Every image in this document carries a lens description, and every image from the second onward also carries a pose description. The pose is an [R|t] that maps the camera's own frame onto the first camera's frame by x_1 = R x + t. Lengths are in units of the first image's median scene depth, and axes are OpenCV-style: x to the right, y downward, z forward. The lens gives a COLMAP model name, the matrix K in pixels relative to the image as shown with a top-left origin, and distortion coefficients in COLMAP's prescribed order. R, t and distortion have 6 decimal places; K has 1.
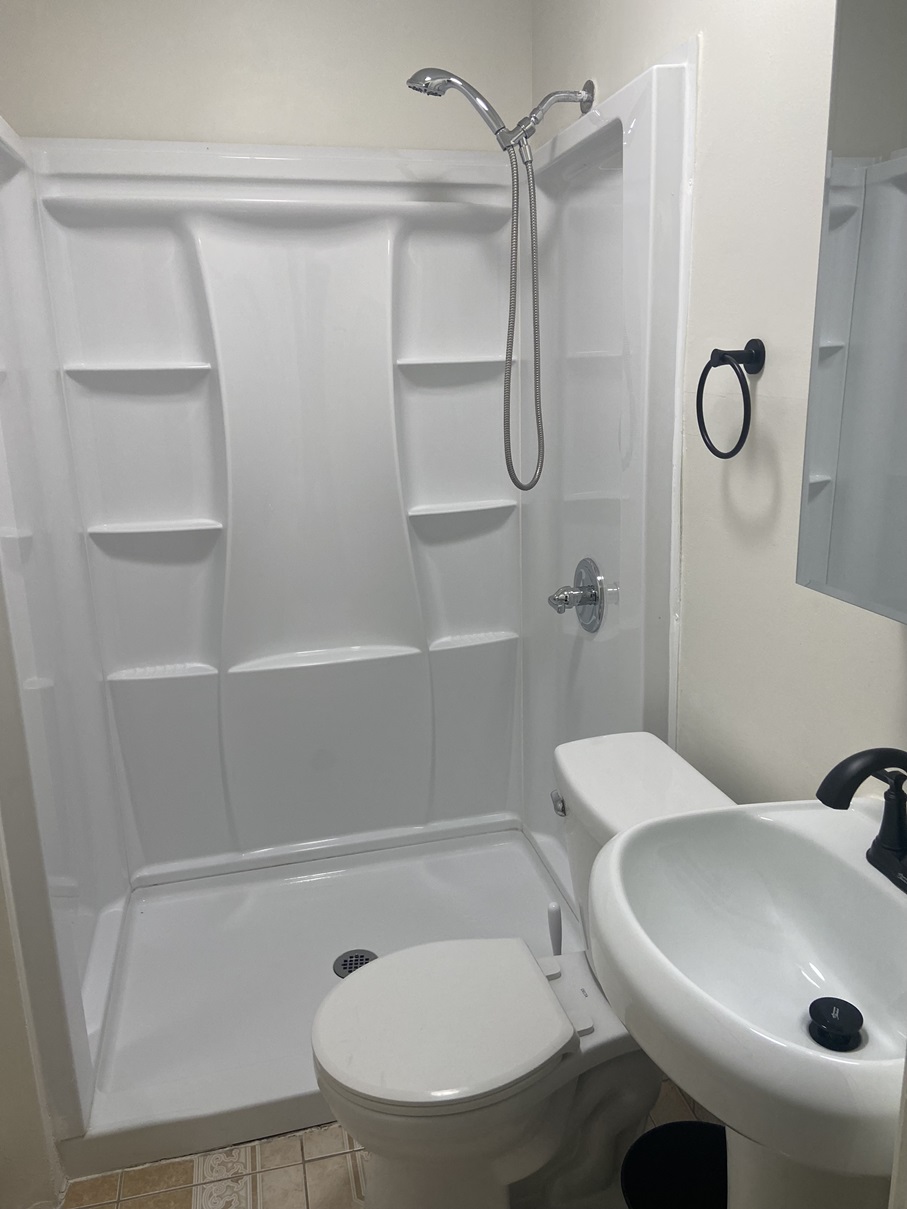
lens RADIAL K [[949.5, 0, 456.3], [0, 949.5, 596.3], [0, 0, 1]] dist [0.128242, -0.142792]
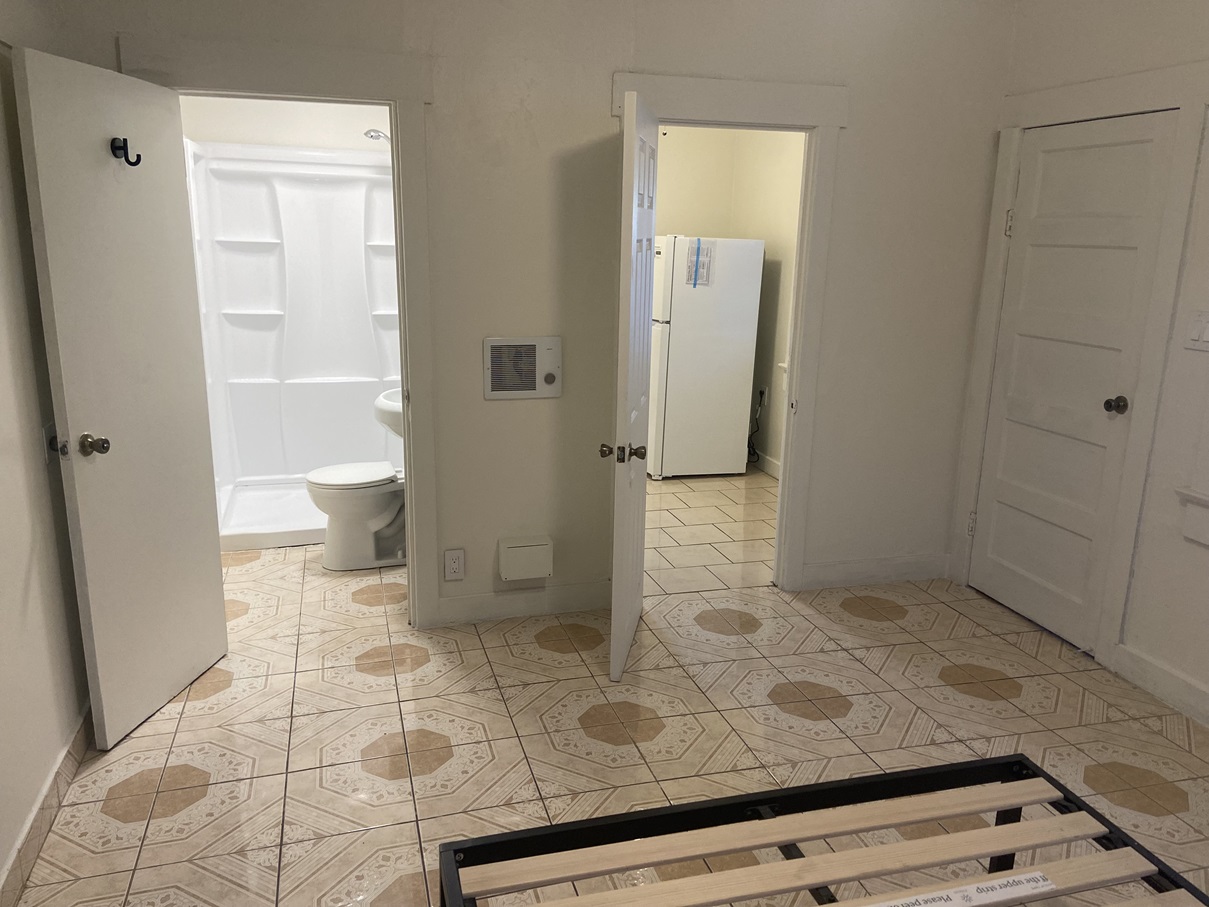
lens RADIAL K [[949.5, 0, 601.5], [0, 949.5, 456.1], [0, 0, 1]] dist [0.128242, -0.142792]
pose [[0.997389, 0.036344, 0.062409, 0.366580], [-0.036204, 0.999339, -0.003376, 0.240034], [-0.062490, 0.001108, 0.998045, -1.284117]]
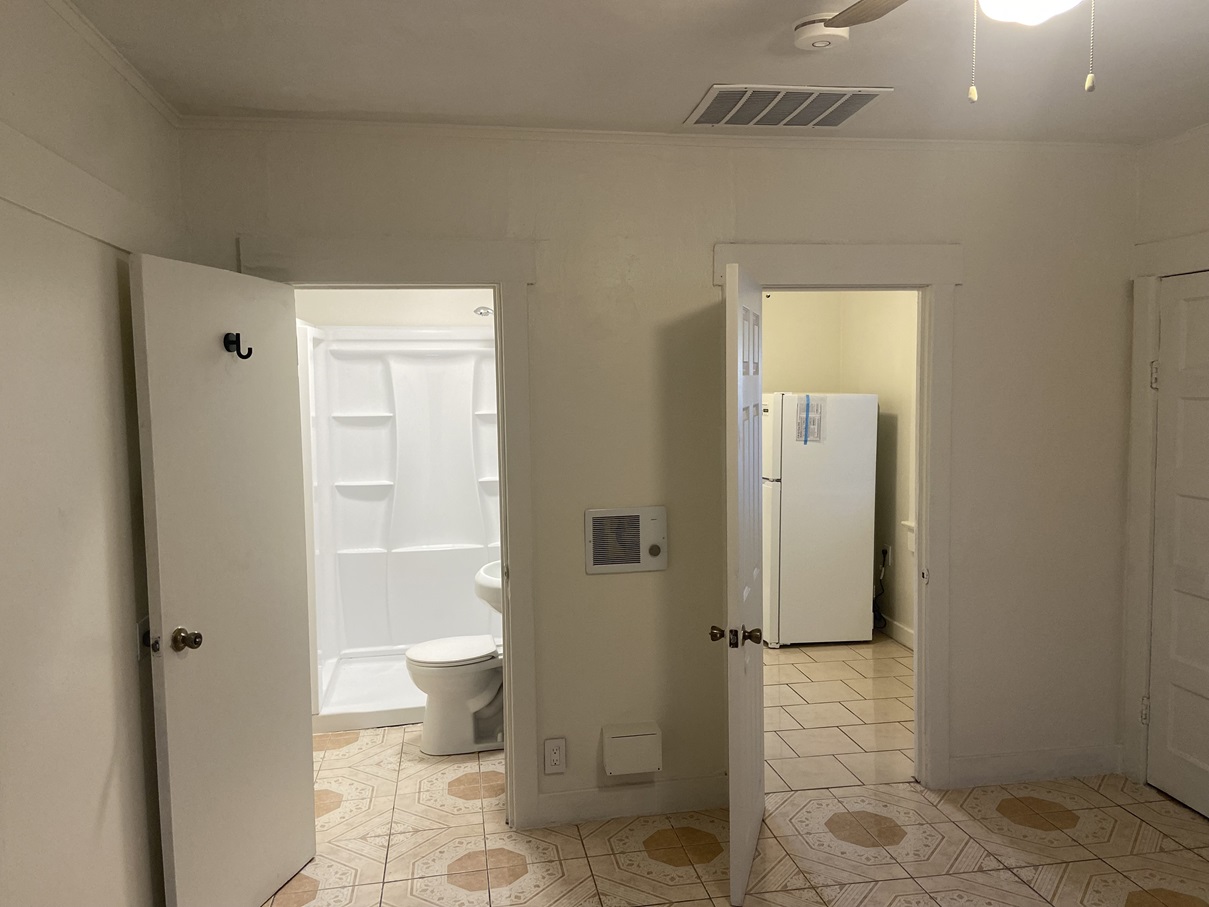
lens RADIAL K [[949.5, 0, 600.4], [0, 949.5, 445.8], [0, 0, 1]] dist [0.128242, -0.142792]
pose [[0.998089, 0.019972, -0.058472, 0.373842], [-0.029329, 0.986051, -0.163839, 0.194229], [0.054384, 0.165241, 0.984753, -1.205599]]
